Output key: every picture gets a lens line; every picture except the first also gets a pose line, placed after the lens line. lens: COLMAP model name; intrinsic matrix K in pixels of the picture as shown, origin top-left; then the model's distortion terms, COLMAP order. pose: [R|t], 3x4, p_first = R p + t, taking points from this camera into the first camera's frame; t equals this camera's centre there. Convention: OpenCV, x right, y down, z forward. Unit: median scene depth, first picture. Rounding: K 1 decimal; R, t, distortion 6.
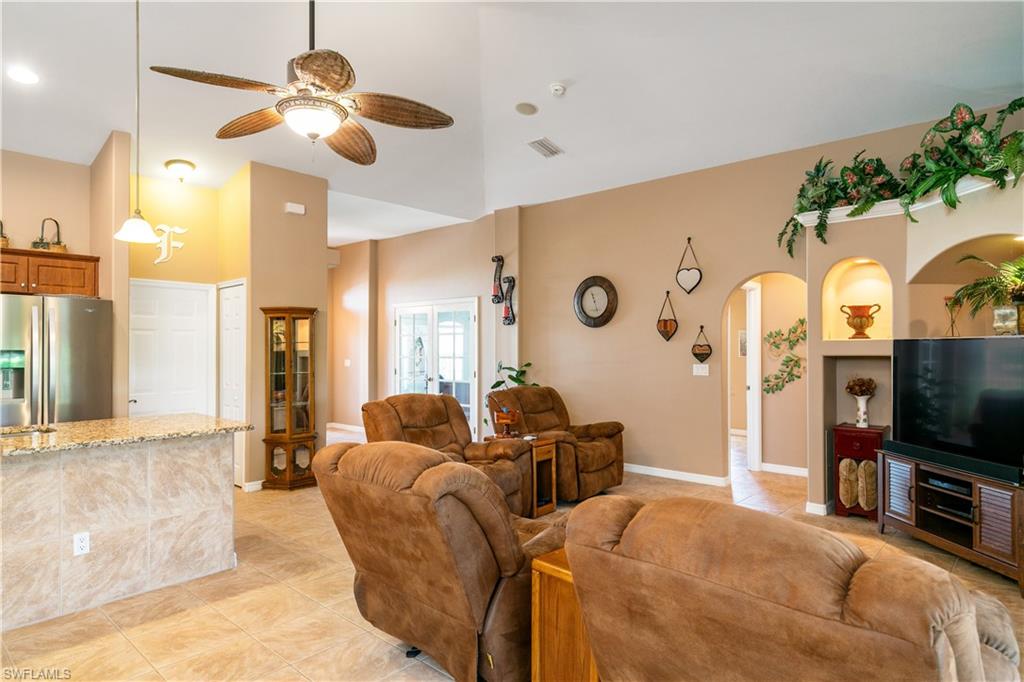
lens RADIAL K [[564.8, 0, 512.0], [0, 564.8, 341.0], [0, 0, 1]] dist [0.004923, 0.000779]
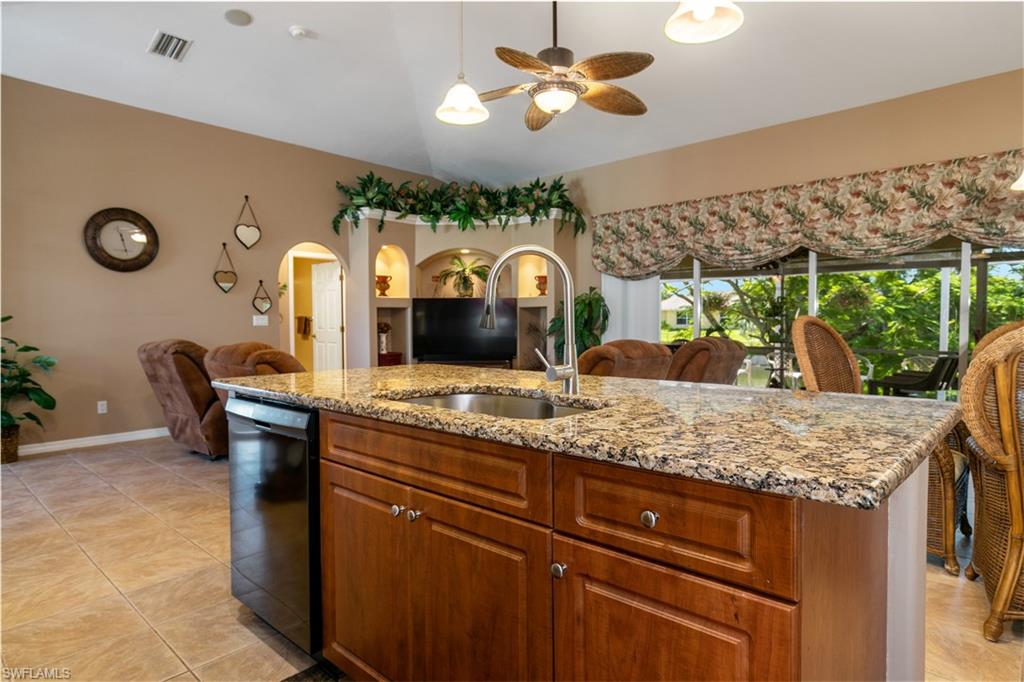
lens RADIAL K [[564.8, 0, 512.0], [0, 564.8, 341.0], [0, 0, 1]] dist [0.004923, 0.000779]
pose [[0.034857, -0.029546, 0.998955, -0.991499], [-0.007523, 0.999527, 0.029826, 0.071869], [-0.999364, -0.008554, 0.034618, 0.625101]]
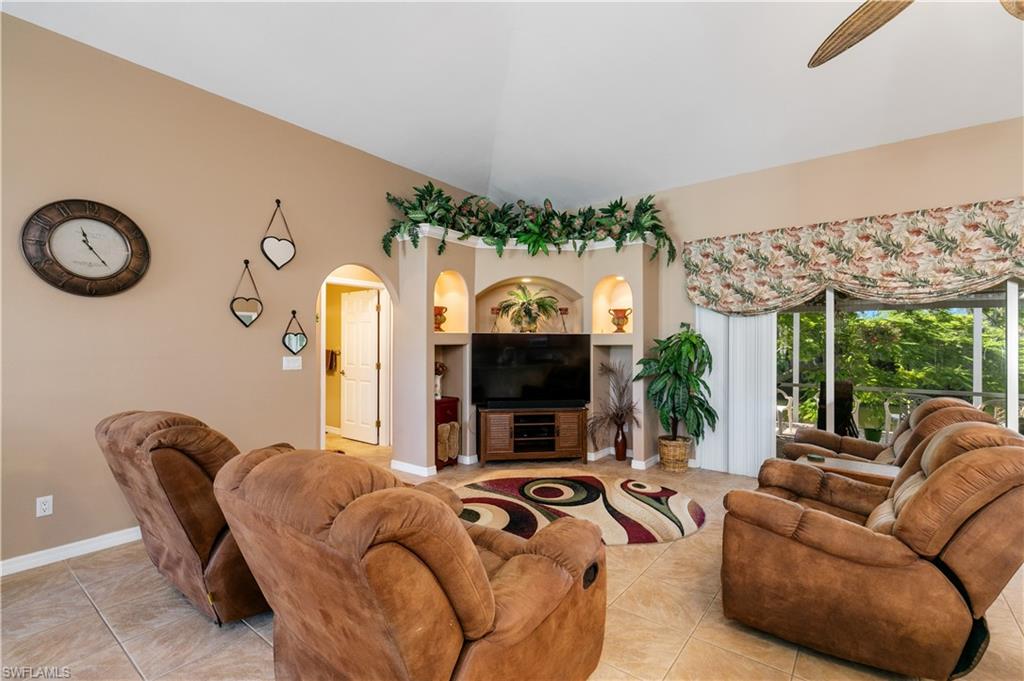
lens RADIAL K [[470.9, 0, 522.8], [0, 470.9, 343.8], [0, 0, 1]] dist [0.000030, -0.000130]
pose [[-0.047587, 0.008924, 0.998827, -0.517826], [-0.014379, 0.999850, -0.009618, 0.032914], [-0.998764, -0.014820, -0.047452, 0.906859]]
